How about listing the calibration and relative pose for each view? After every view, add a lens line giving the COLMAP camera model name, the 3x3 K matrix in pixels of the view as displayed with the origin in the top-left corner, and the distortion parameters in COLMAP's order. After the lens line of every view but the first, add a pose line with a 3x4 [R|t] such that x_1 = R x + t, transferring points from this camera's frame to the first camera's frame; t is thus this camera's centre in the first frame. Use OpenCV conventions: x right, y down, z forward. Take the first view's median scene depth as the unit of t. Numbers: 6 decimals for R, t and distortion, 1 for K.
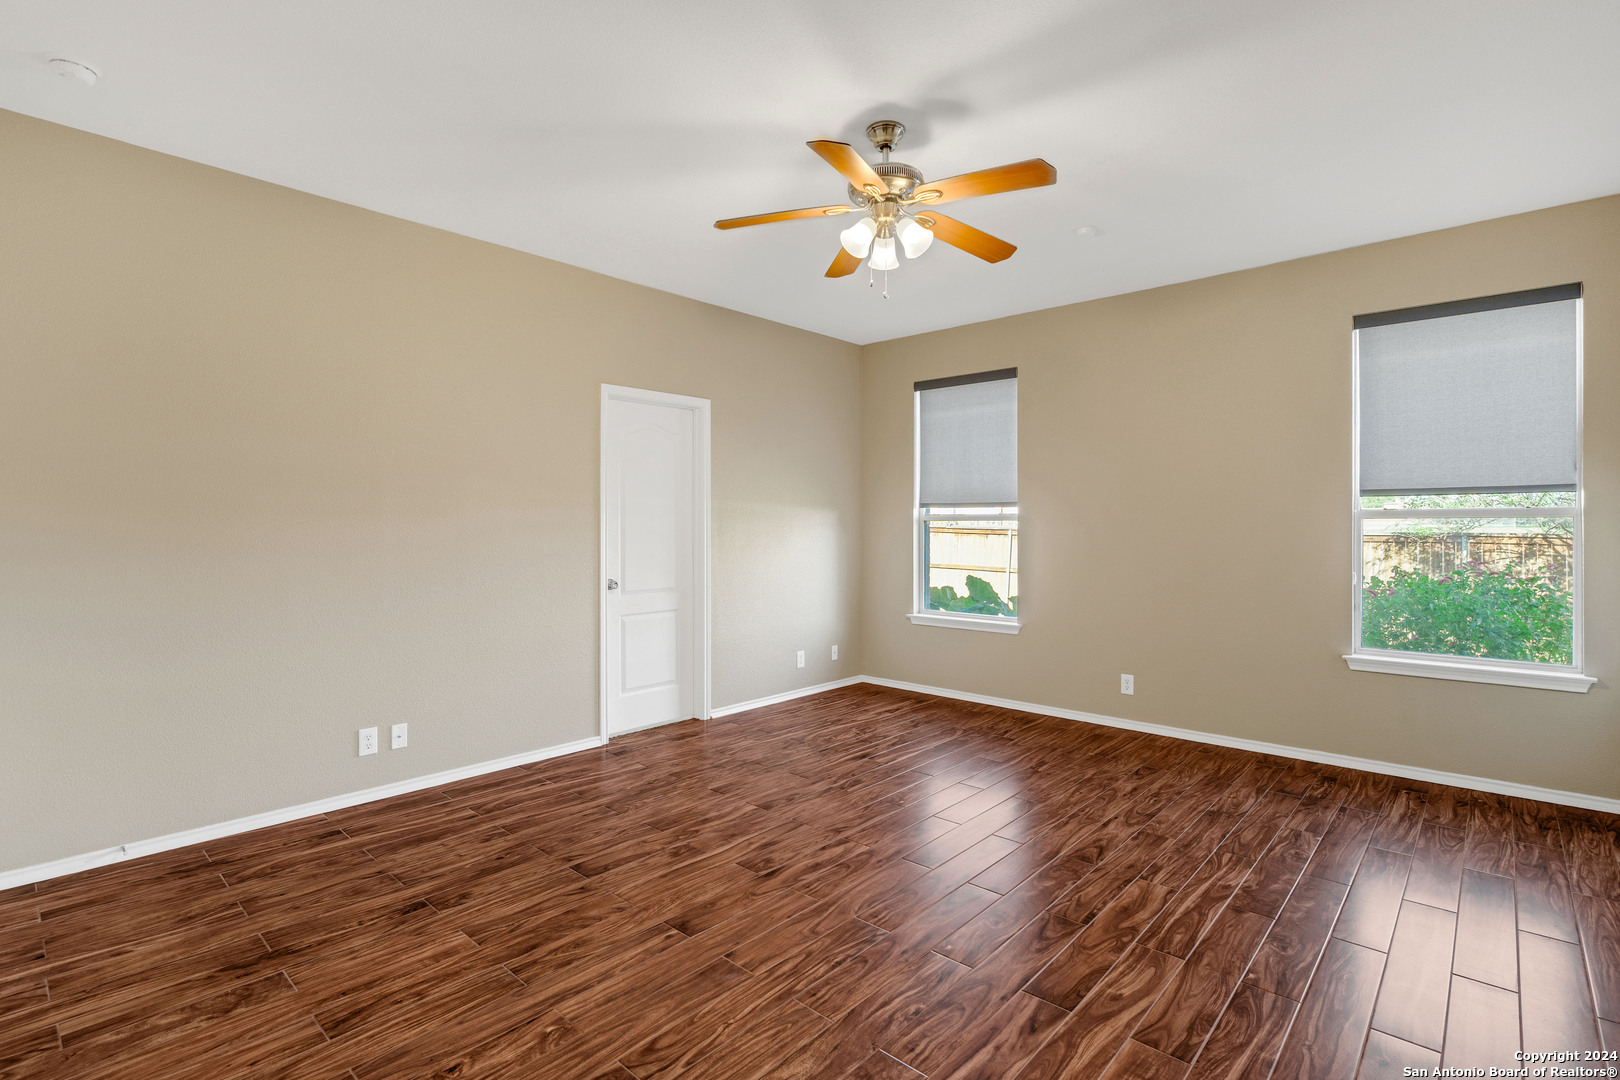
lens RADIAL K [[771.9, 0, 813.8], [0, 771.9, 535.4], [0, 0, 1]] dist [-0.013322, 0.001907]
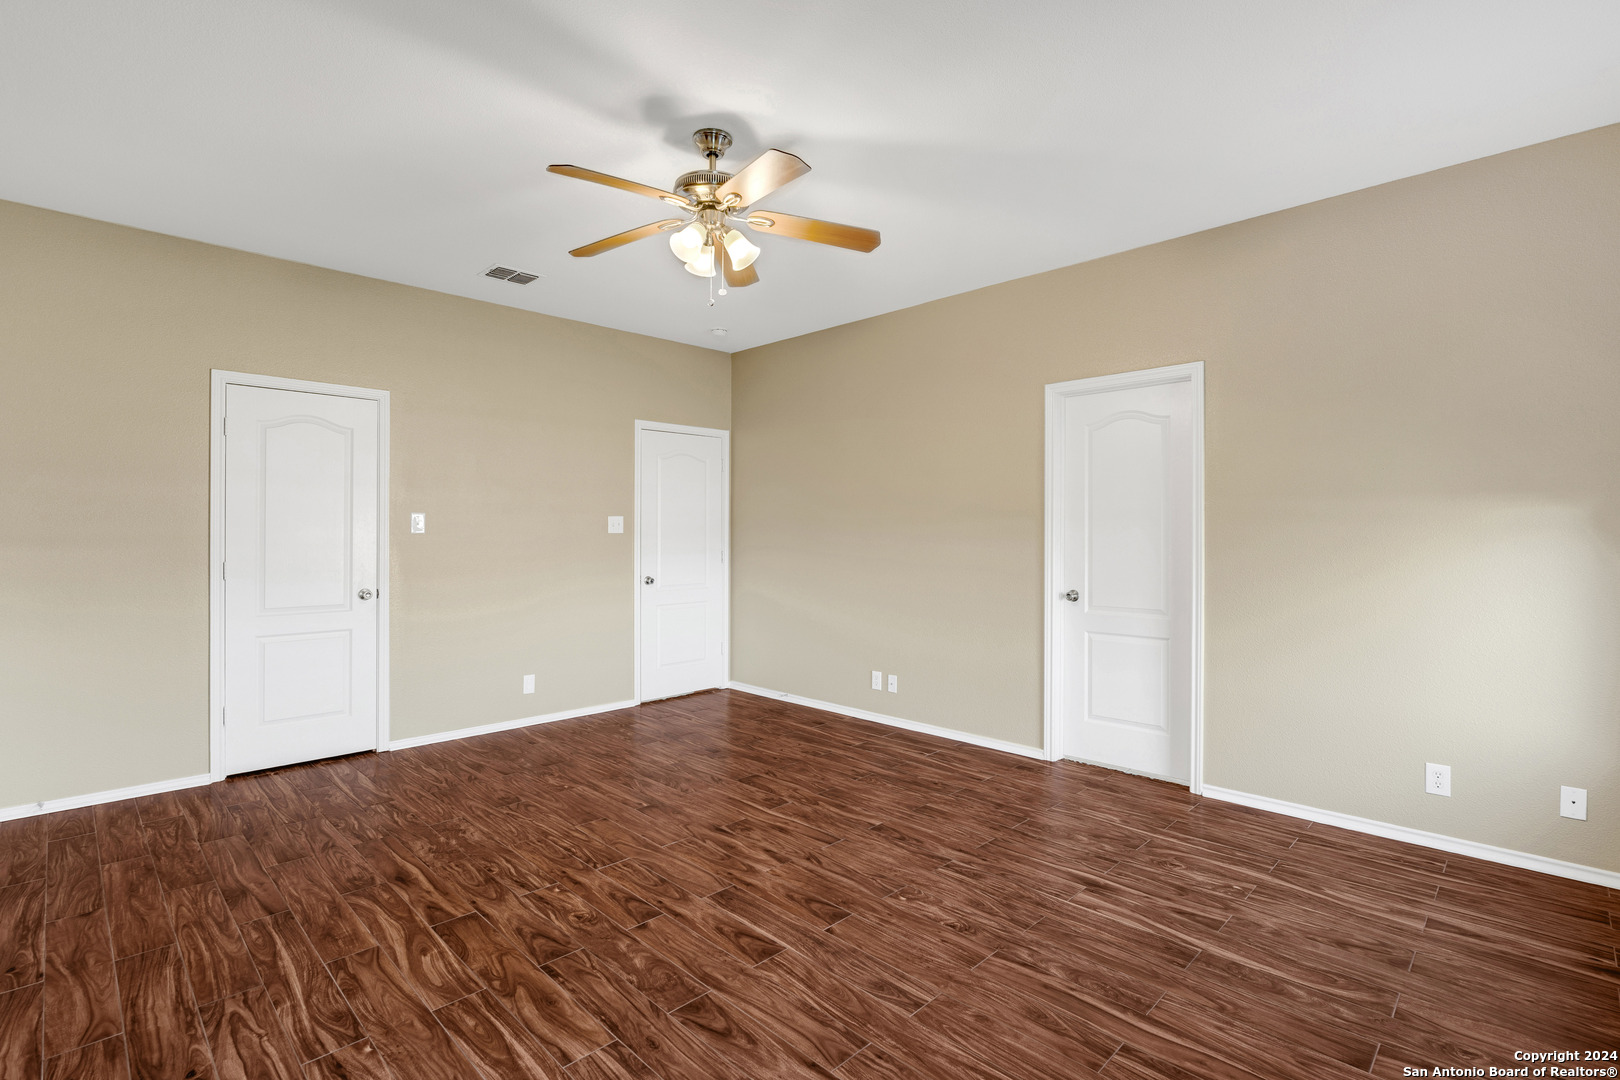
lens RADIAL K [[754.5, 0, 806.1], [0, 754.5, 537.9], [0, 0, 1]] dist [-0.011864, -0.000011]
pose [[-0.054493, 0.007455, -0.998486, 1.010598], [-0.014870, 0.999855, 0.008277, -0.012770], [0.998403, 0.015299, -0.054374, 1.118678]]
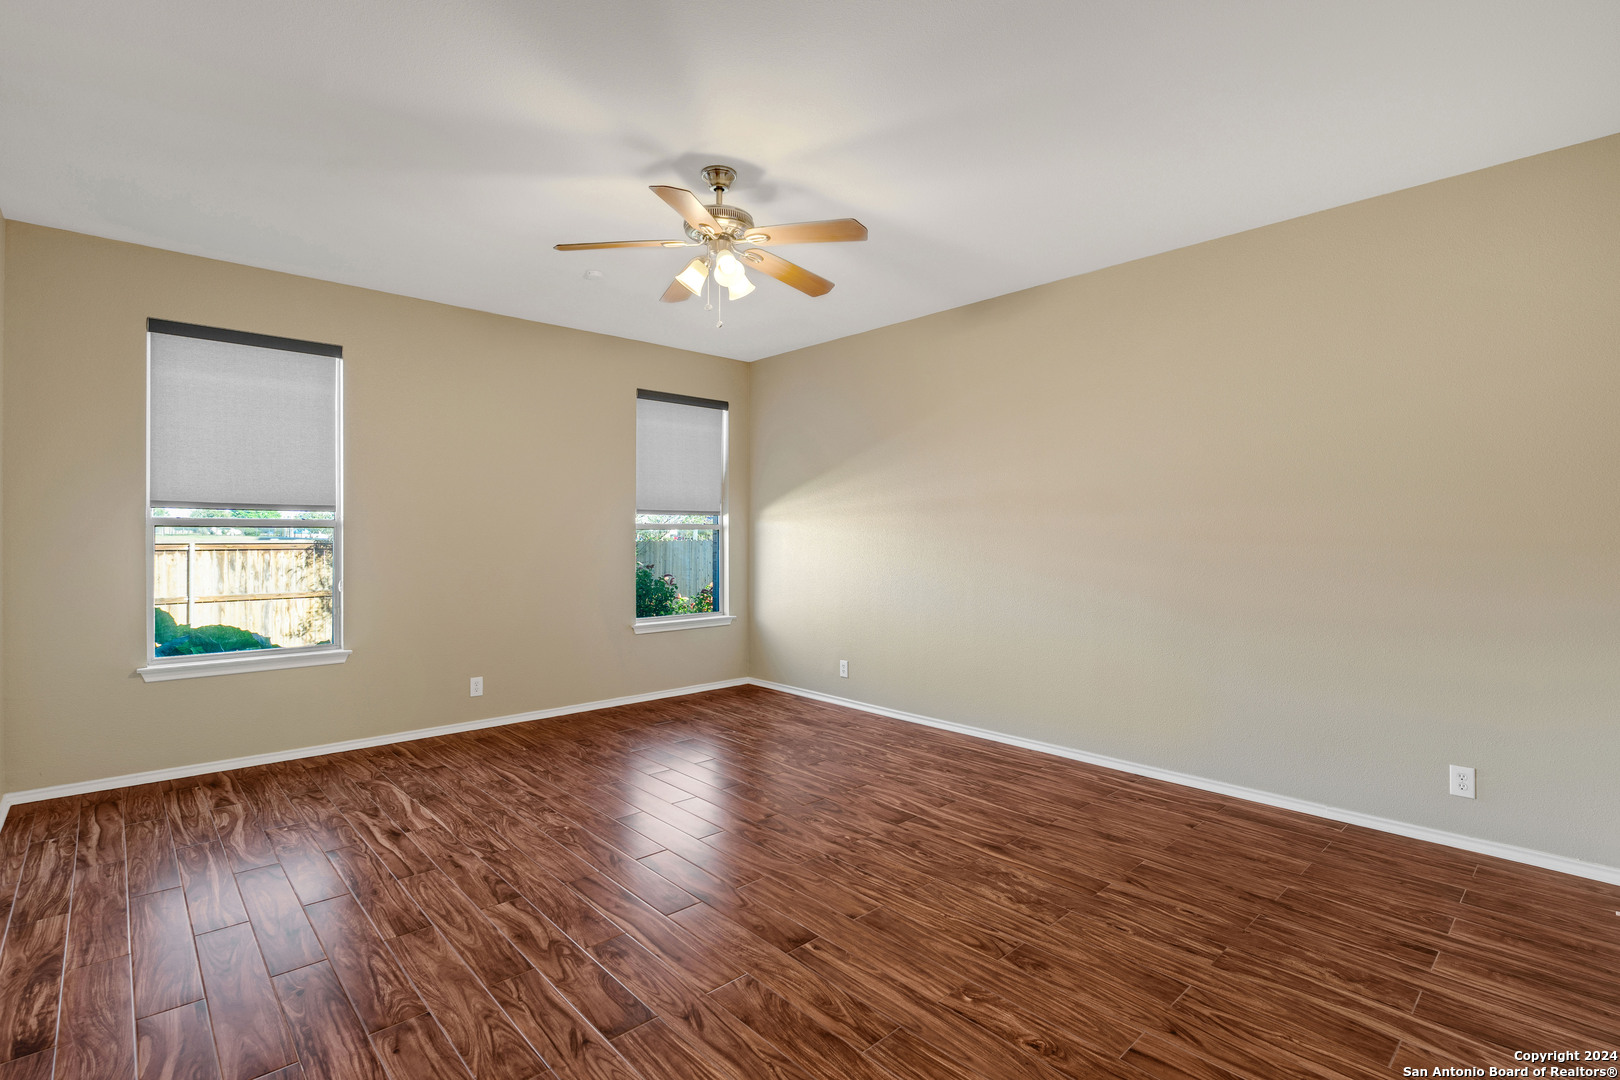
lens RADIAL K [[754.8, 0, 821.3], [0, 754.8, 525.5], [0, 0, 1]] dist [-0.012241, 0.000609]
pose [[0.075621, 0.011137, 0.997074, -0.933359], [0.013159, 0.999839, -0.012166, -0.010751], [-0.997050, 0.014040, 0.075462, 0.730713]]
